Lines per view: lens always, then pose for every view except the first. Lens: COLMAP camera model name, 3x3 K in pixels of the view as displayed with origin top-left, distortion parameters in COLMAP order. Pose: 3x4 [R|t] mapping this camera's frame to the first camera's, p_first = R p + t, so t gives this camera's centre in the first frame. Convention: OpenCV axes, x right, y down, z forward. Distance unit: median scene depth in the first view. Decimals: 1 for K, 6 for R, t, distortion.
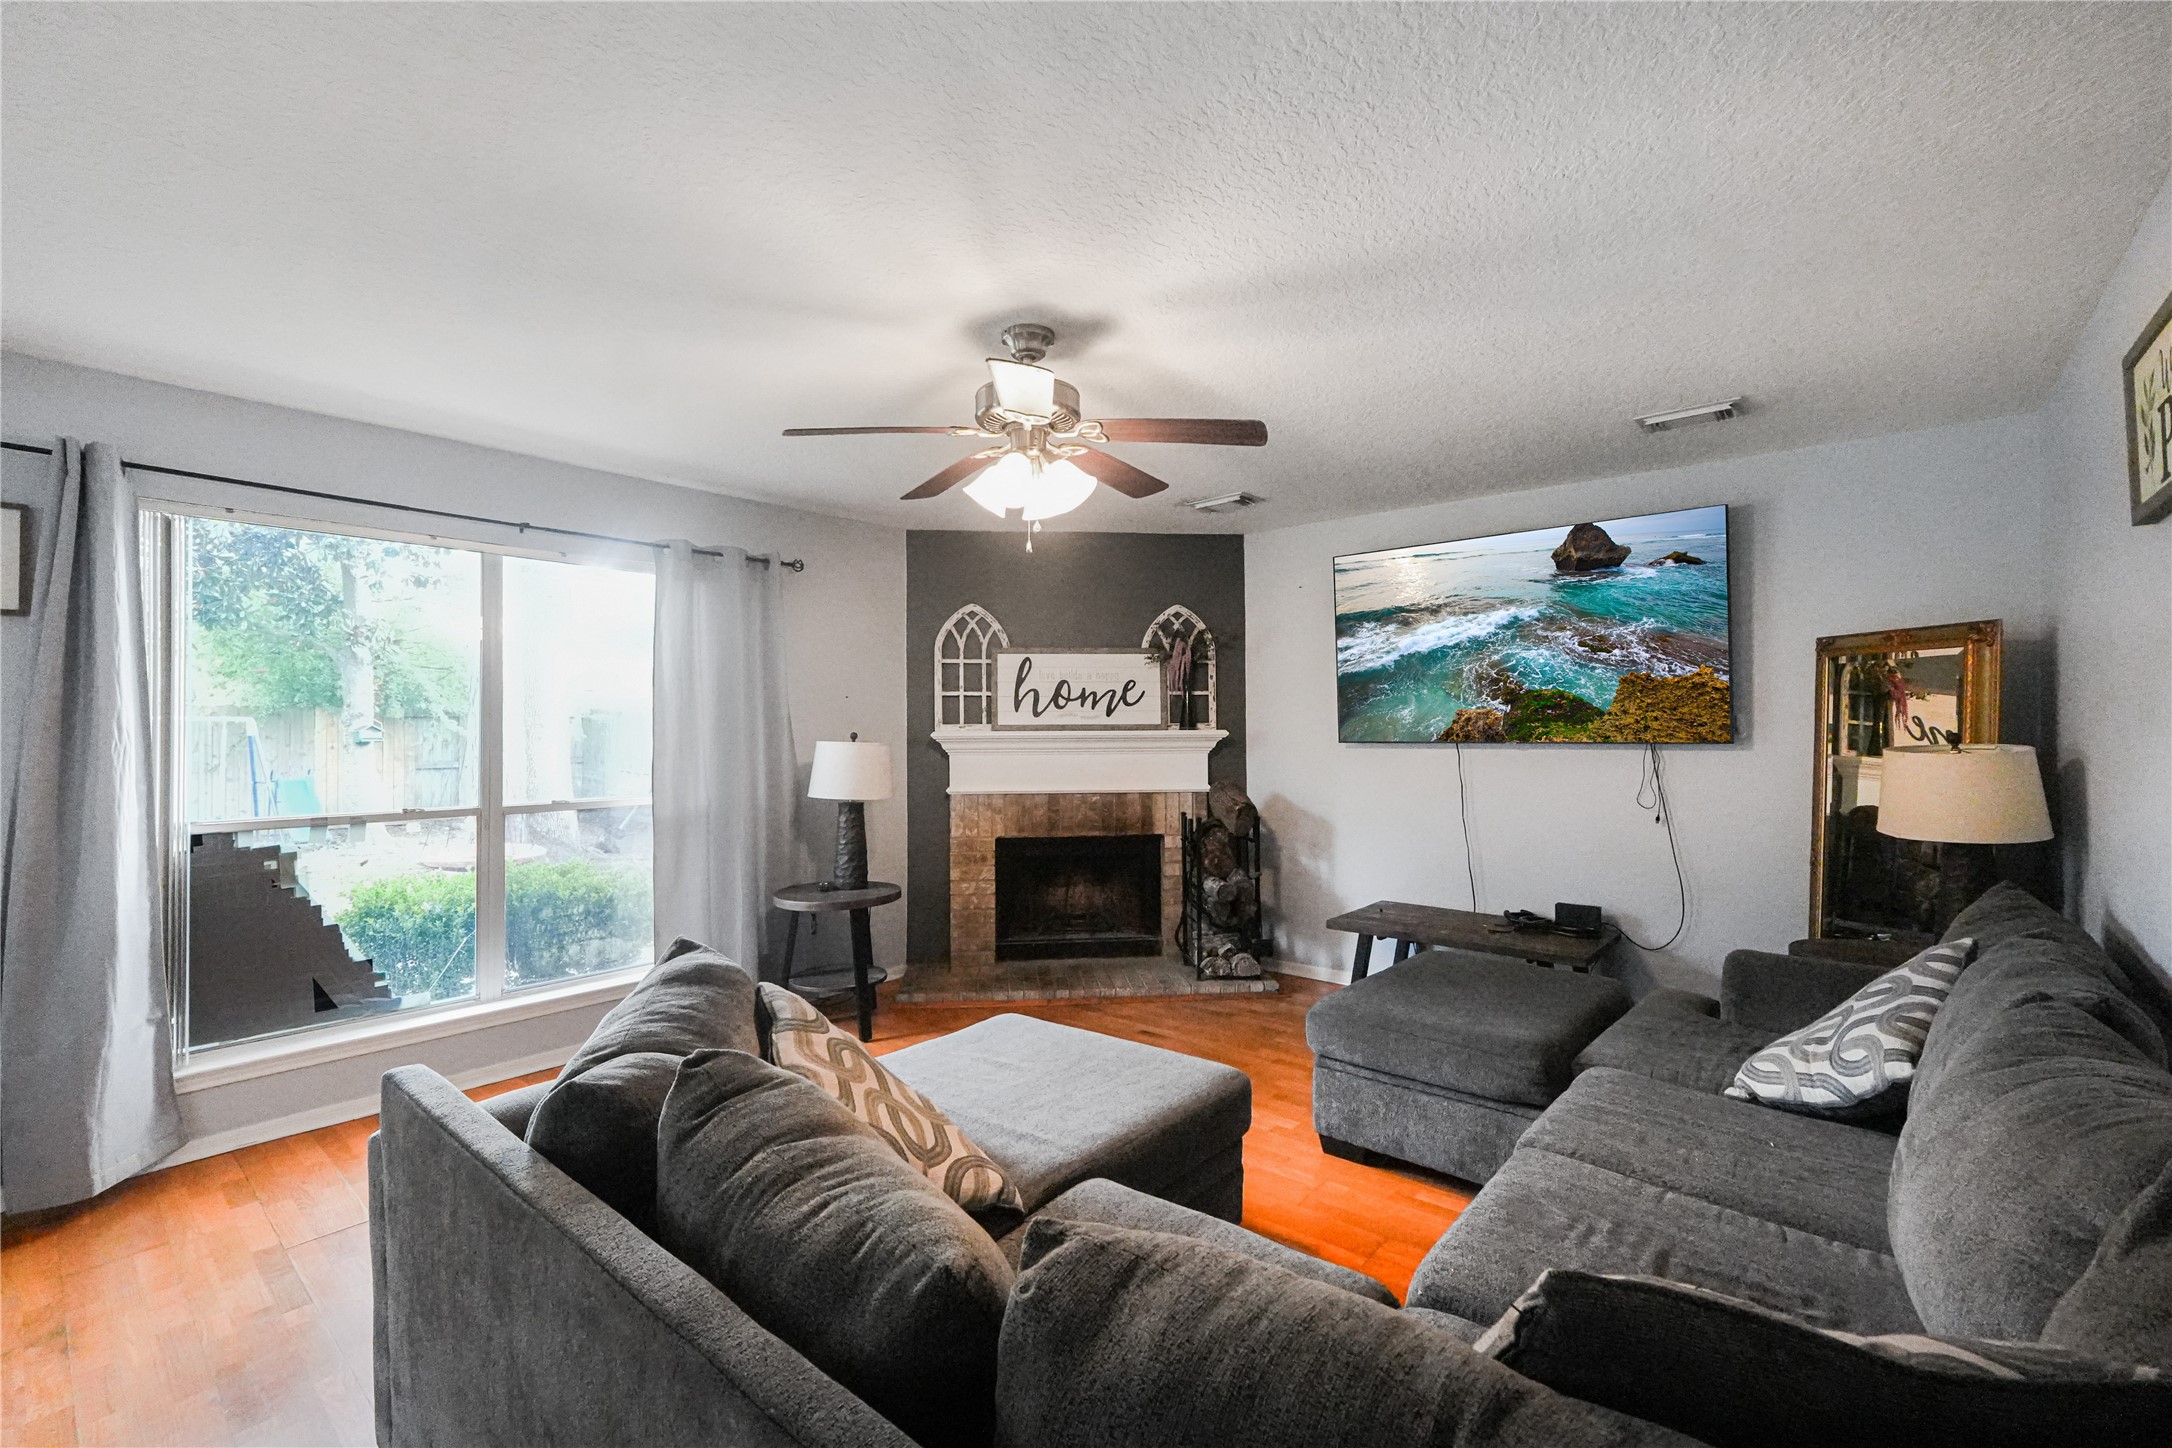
lens RADIAL K [[926.4, 0, 1080.7], [0, 926.4, 718.7], [0, 0, 1]] dist [-0.006312, 0.001685]
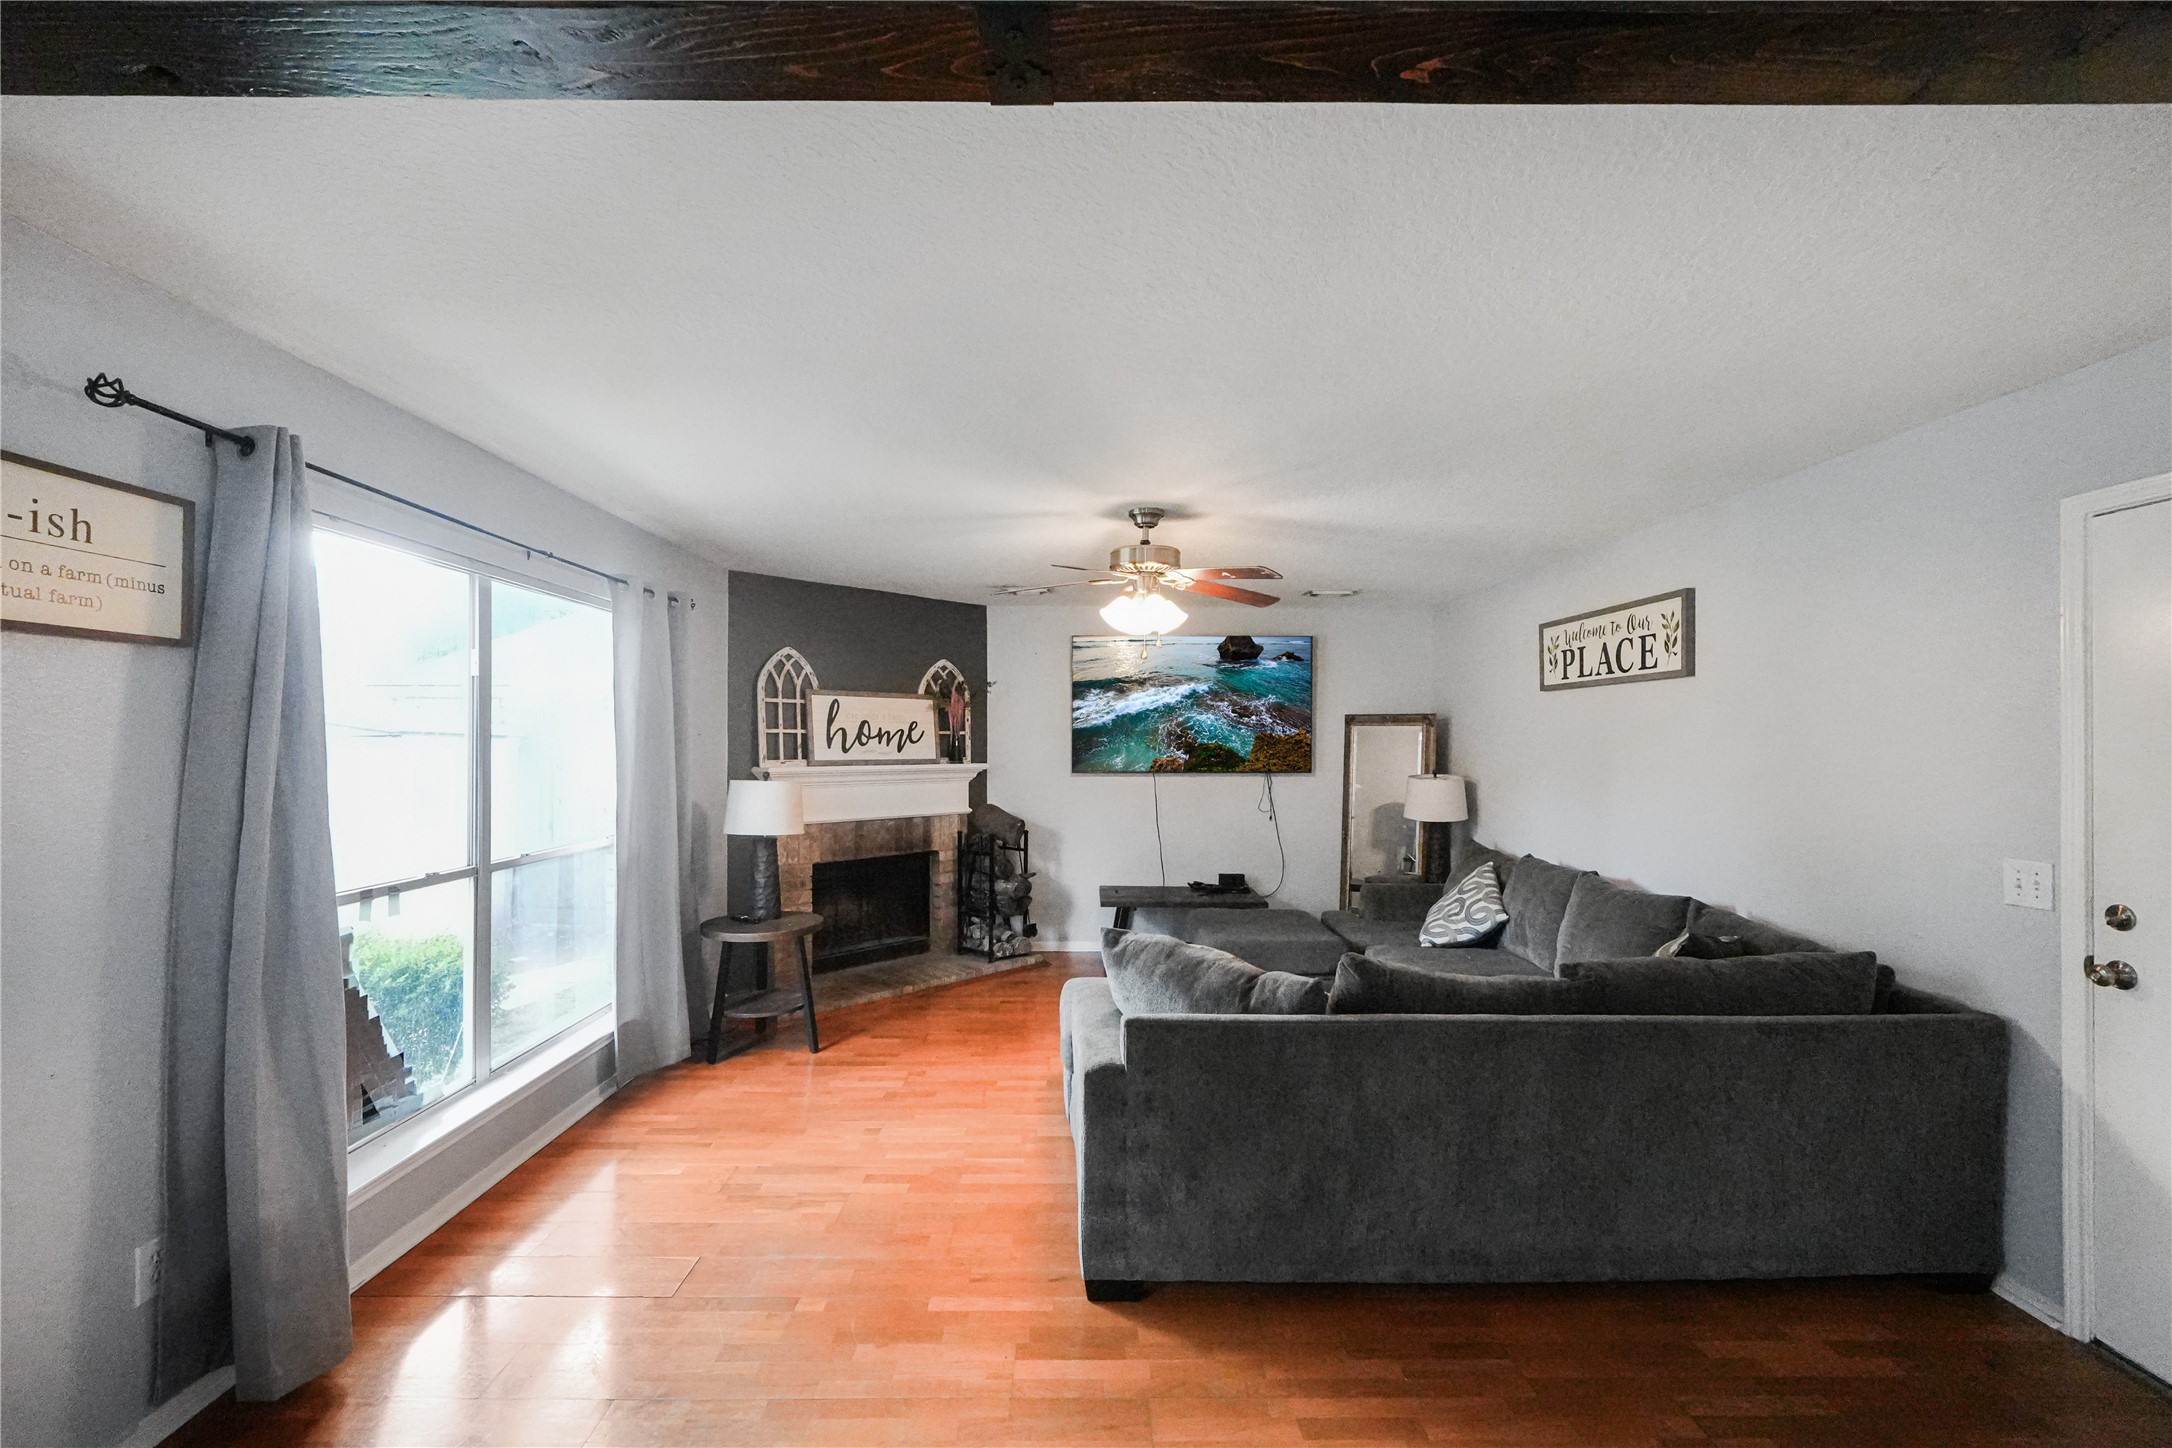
lens RADIAL K [[926.4, 0, 1078.3], [0, 926.4, 739.7], [0, 0, 1]] dist [-0.006312, 0.001685]
pose [[0.755687, 0.008870, 0.654873, -0.569352], [-0.014027, 0.999898, 0.002643, -0.024856], [-0.654783, -0.011183, 0.755734, -0.028701]]
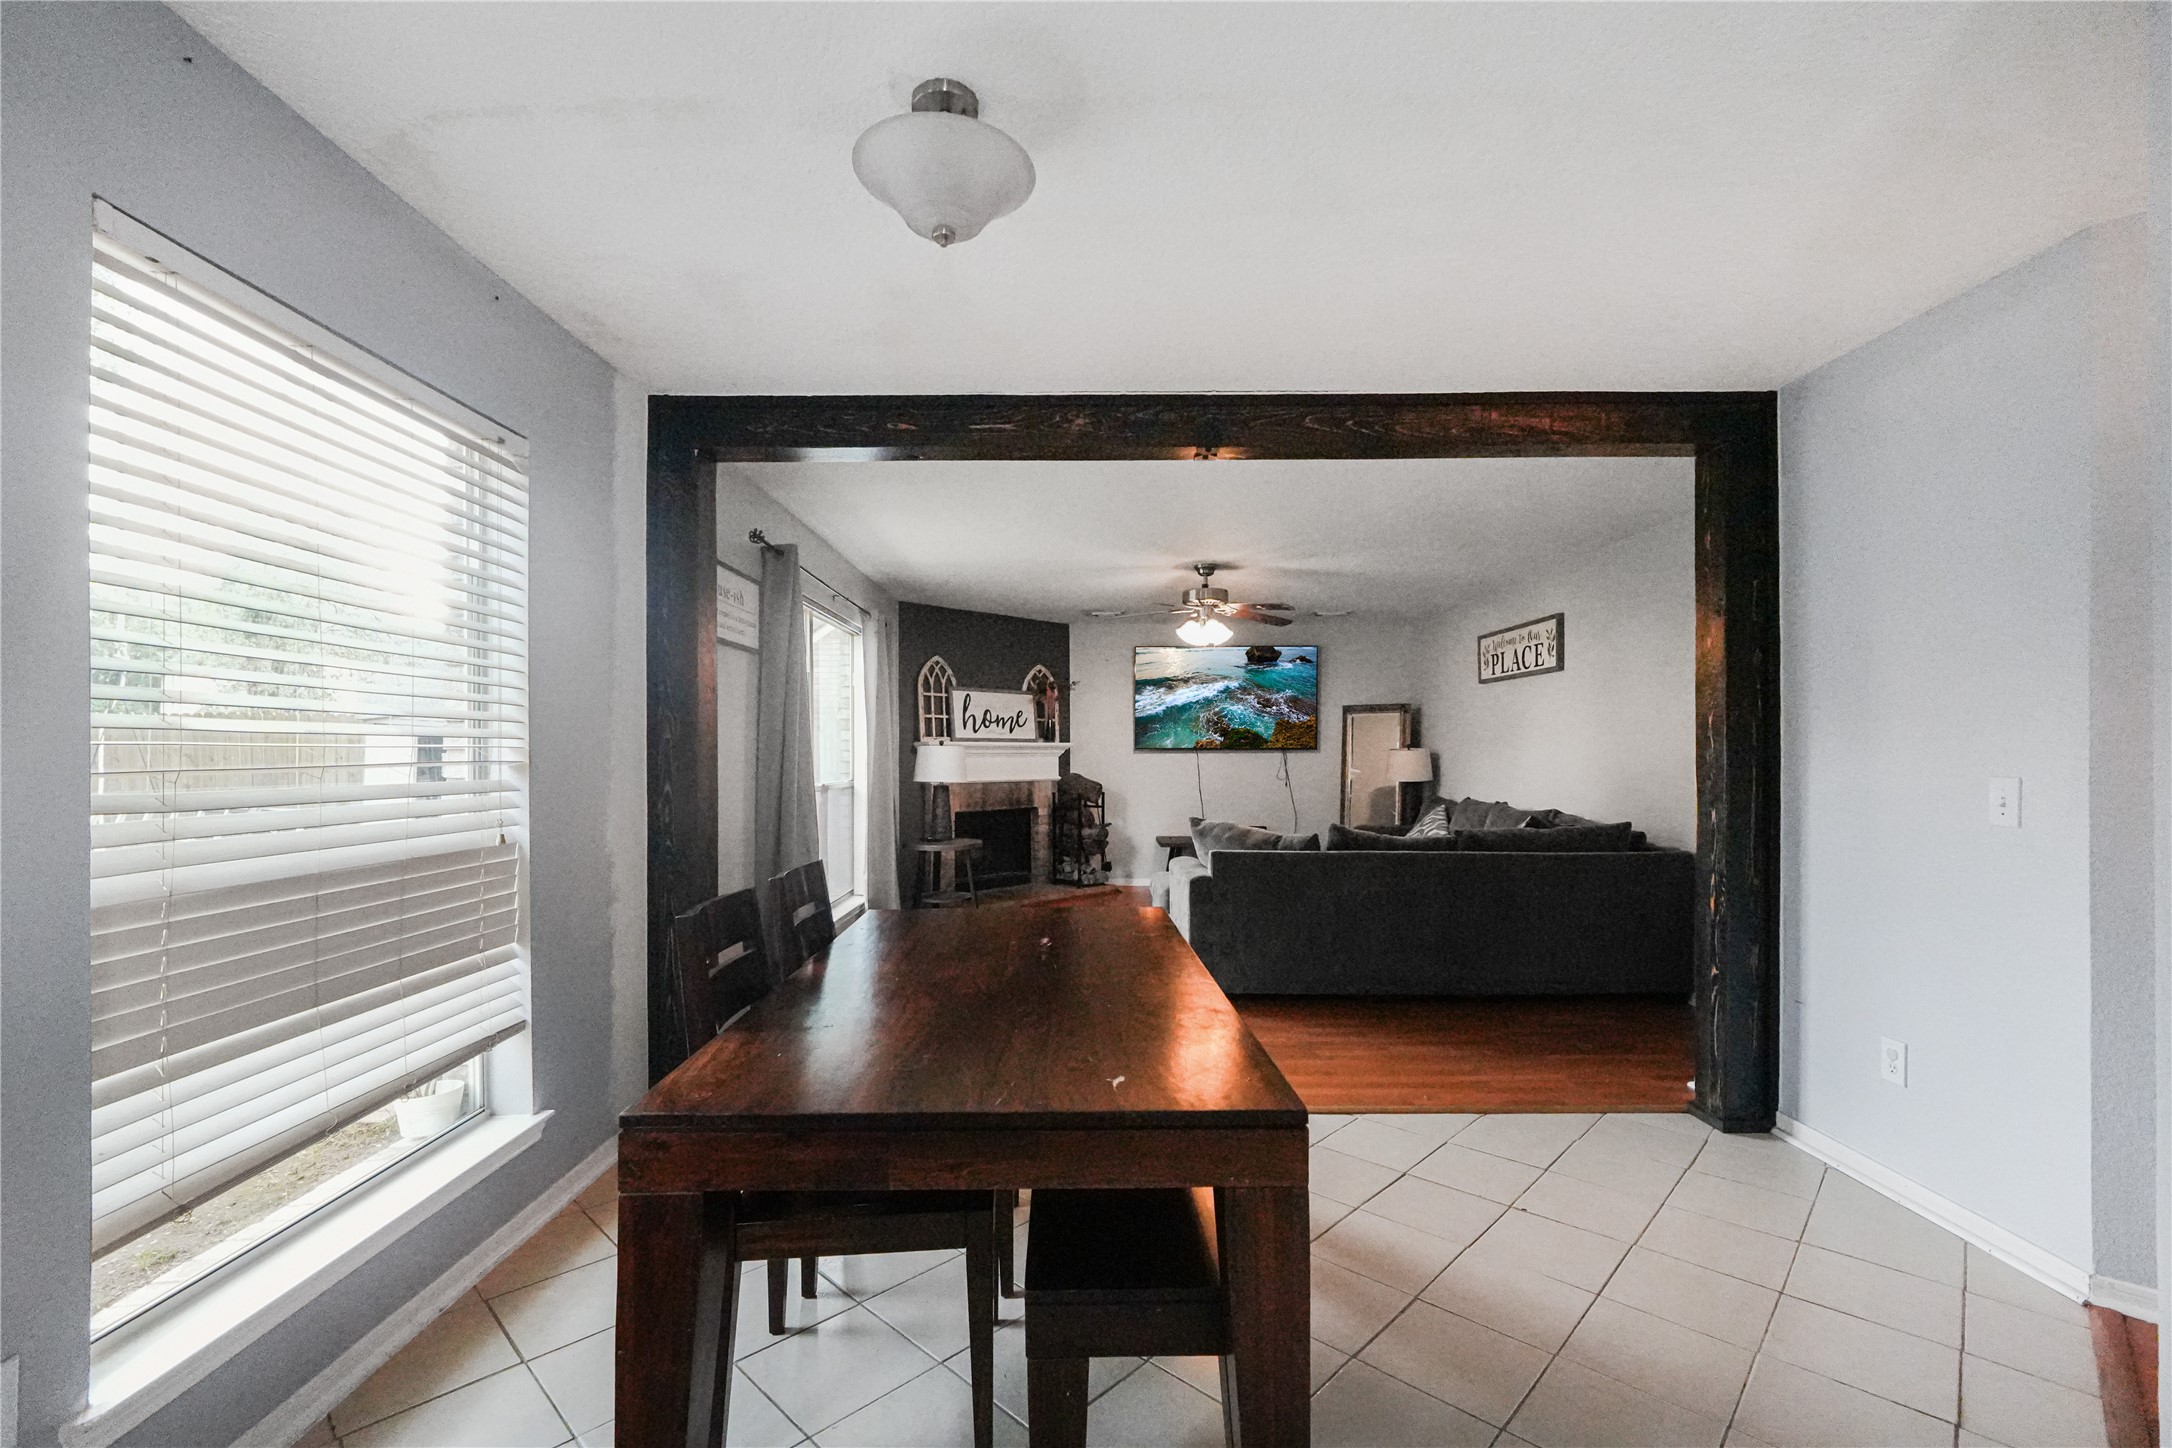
lens RADIAL K [[926.4, 0, 1076.3], [0, 926.4, 754.6], [0, 0, 1]] dist [-0.006312, 0.001685]
pose [[0.765039, 0.001450, 0.643983, -0.909423], [-0.009362, 0.999917, 0.008871, 0.018907], [-0.643916, -0.012816, 0.764989, -0.280780]]
